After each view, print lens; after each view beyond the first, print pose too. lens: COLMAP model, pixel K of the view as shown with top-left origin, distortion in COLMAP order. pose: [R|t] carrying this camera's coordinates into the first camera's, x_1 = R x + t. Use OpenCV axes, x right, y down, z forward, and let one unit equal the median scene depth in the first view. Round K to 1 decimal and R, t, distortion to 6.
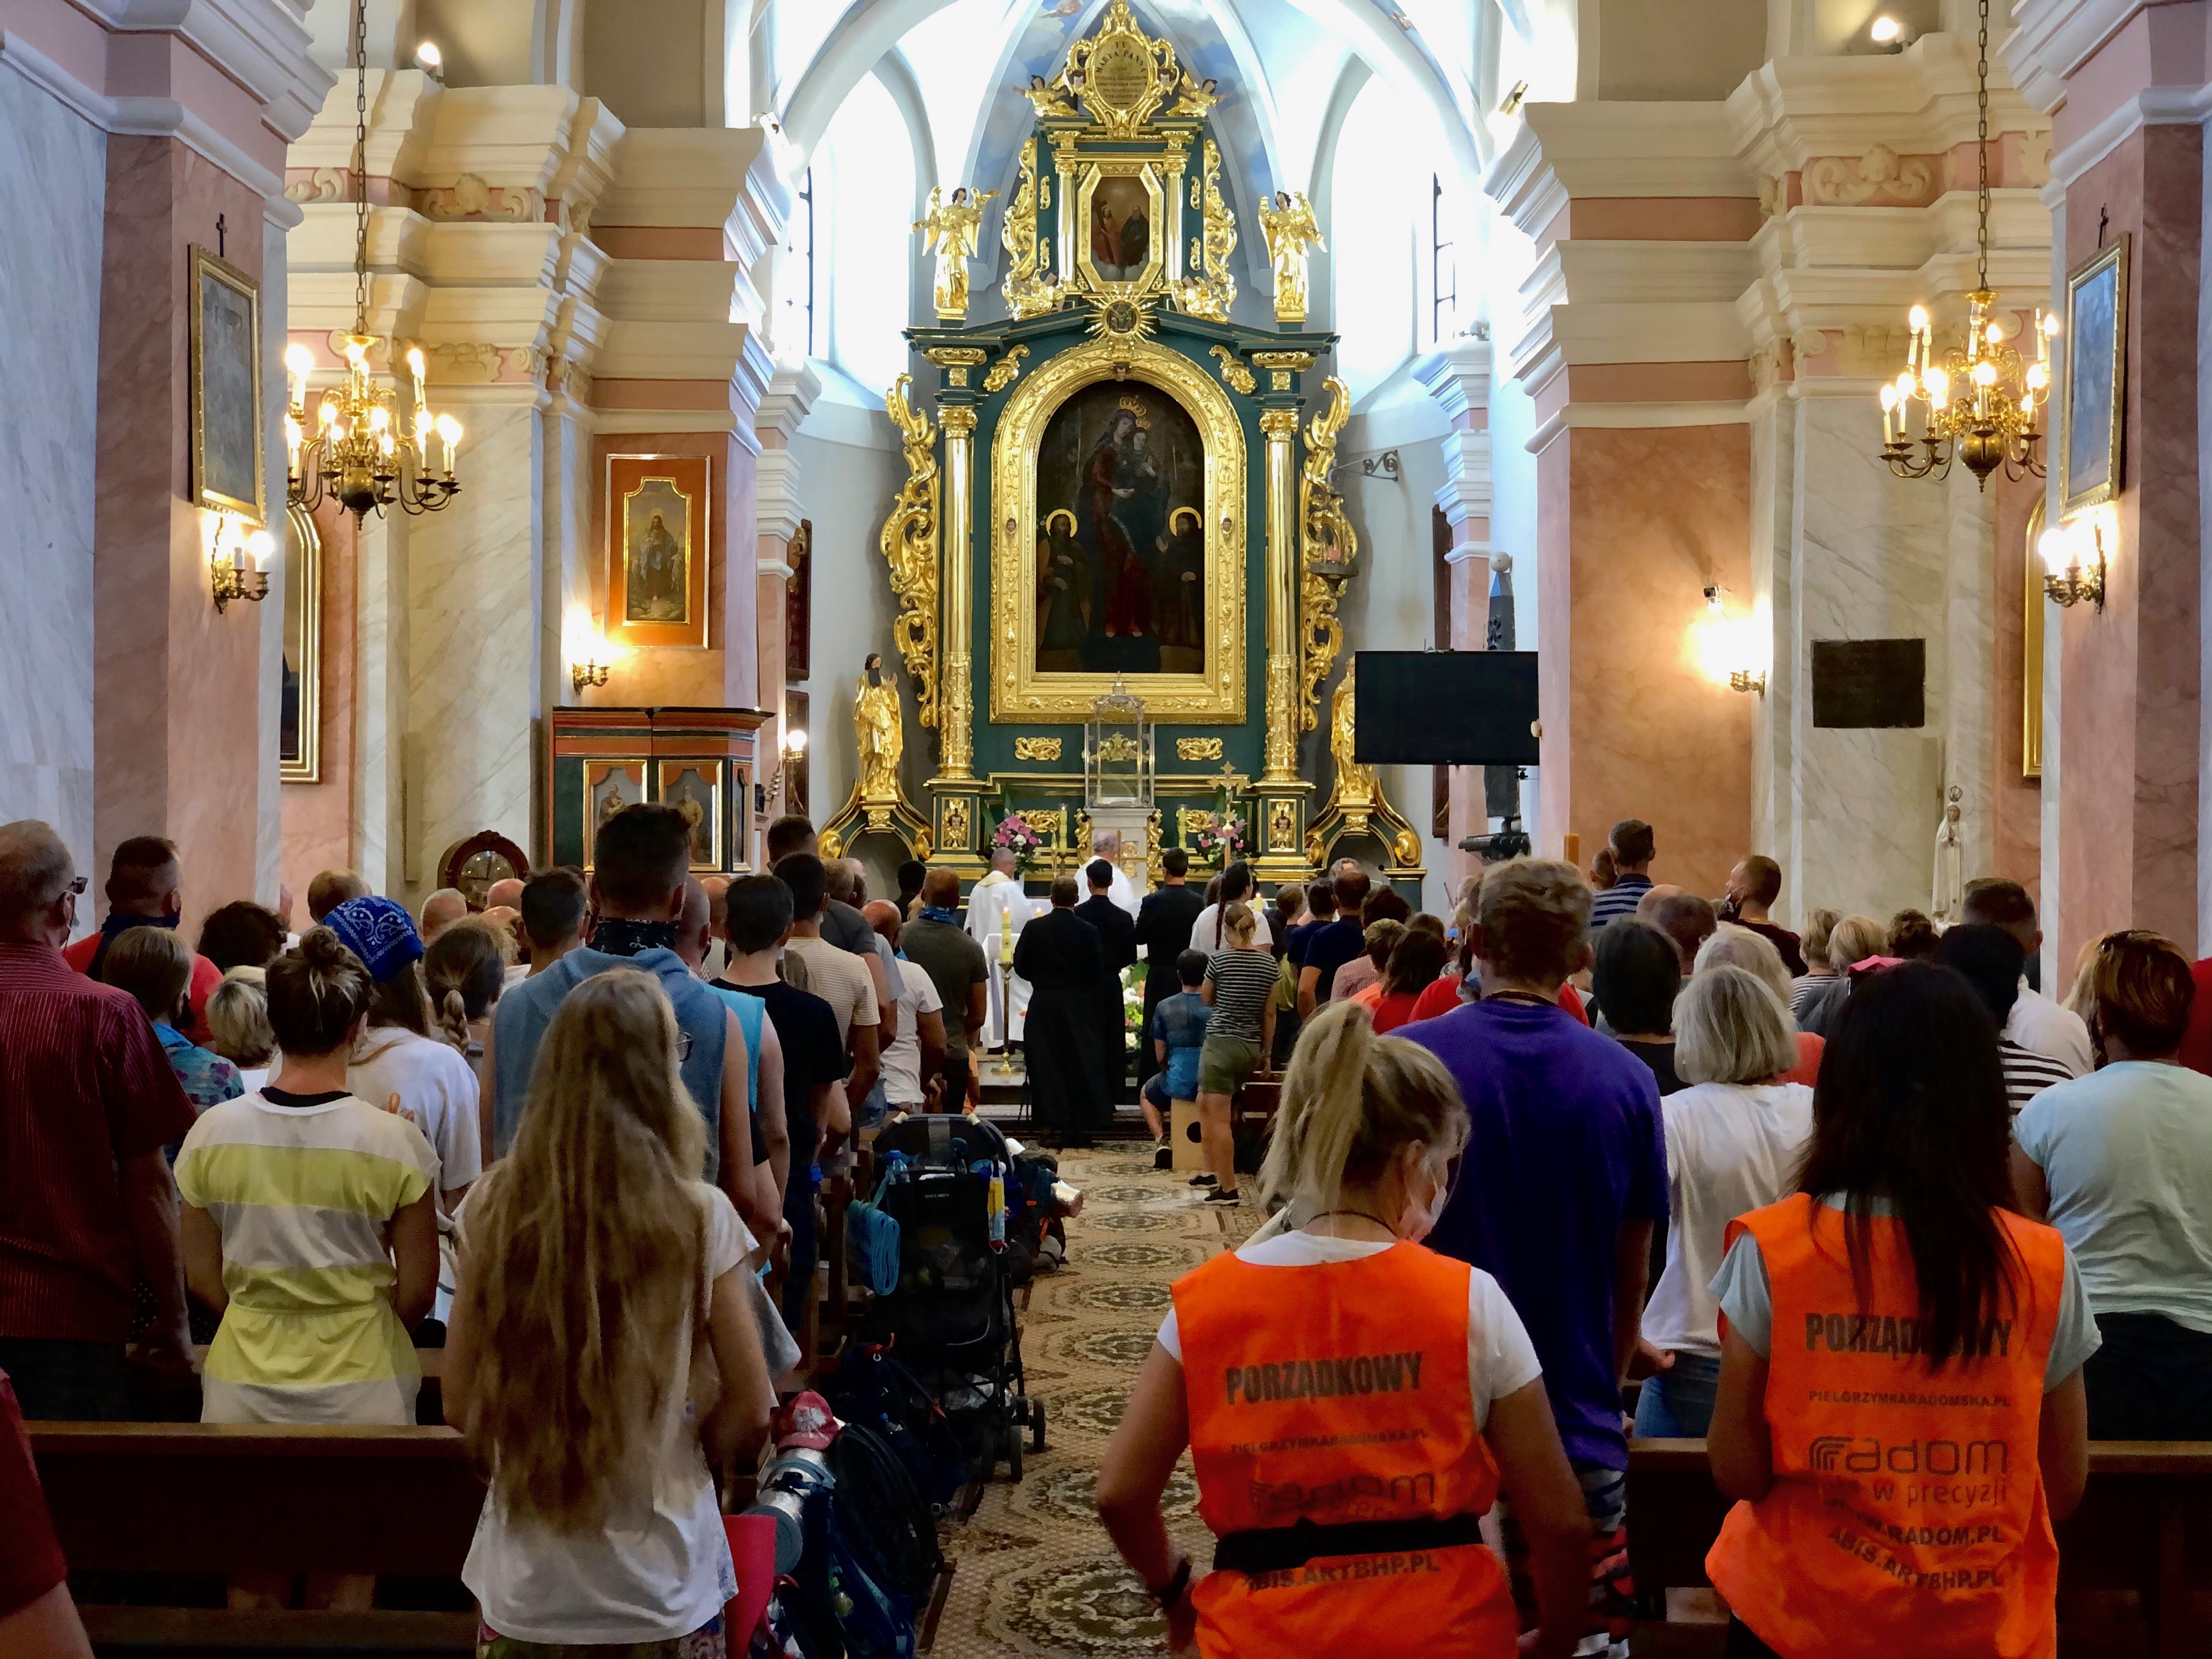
lens RADIAL K [[3328.1, 0, 1114.4], [0, 3328.1, 829.9], [0, 0, 1]] dist [-0.050915, 0.000000]
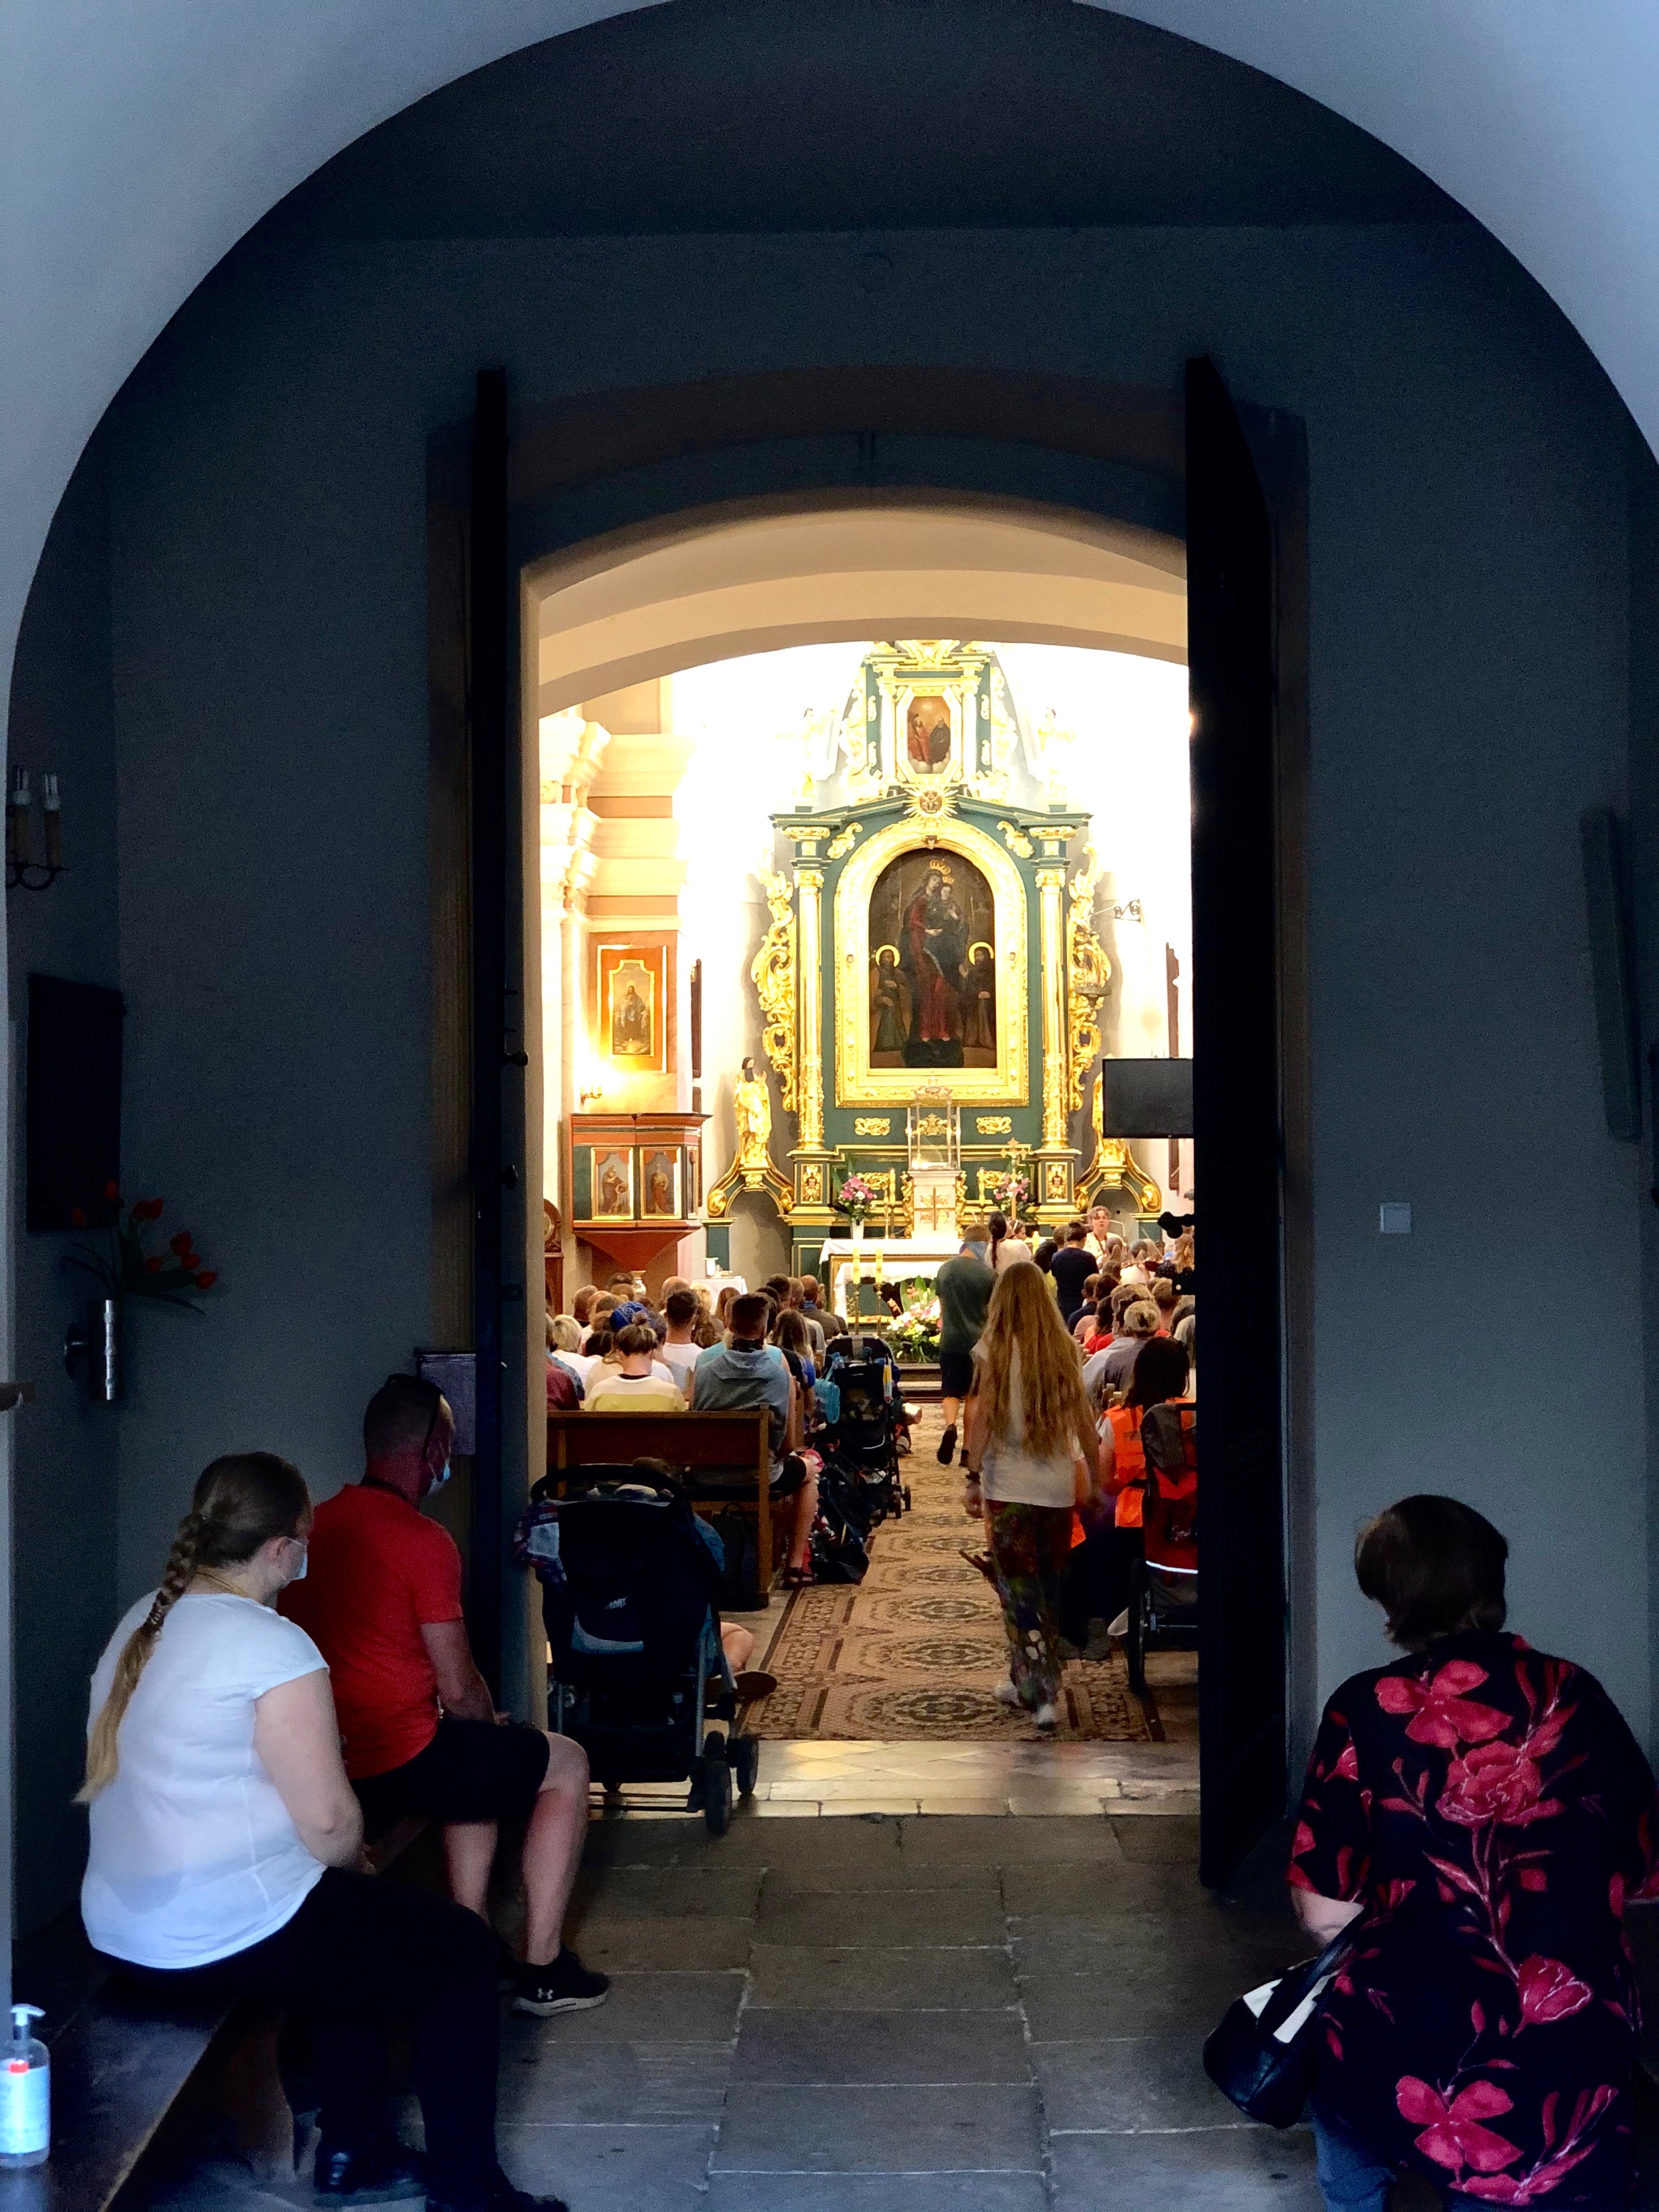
lens RADIAL K [[3328.1, 0, 814.7], [0, 3328.1, 1100.9], [0, 0, 1]] dist [-0.050915, 0.000000]
pose [[0.999444, -0.012939, -0.030733, -0.004957], [0.012184, 0.999623, -0.024611, -0.002243], [0.031040, 0.024222, 0.999225, -0.332417]]
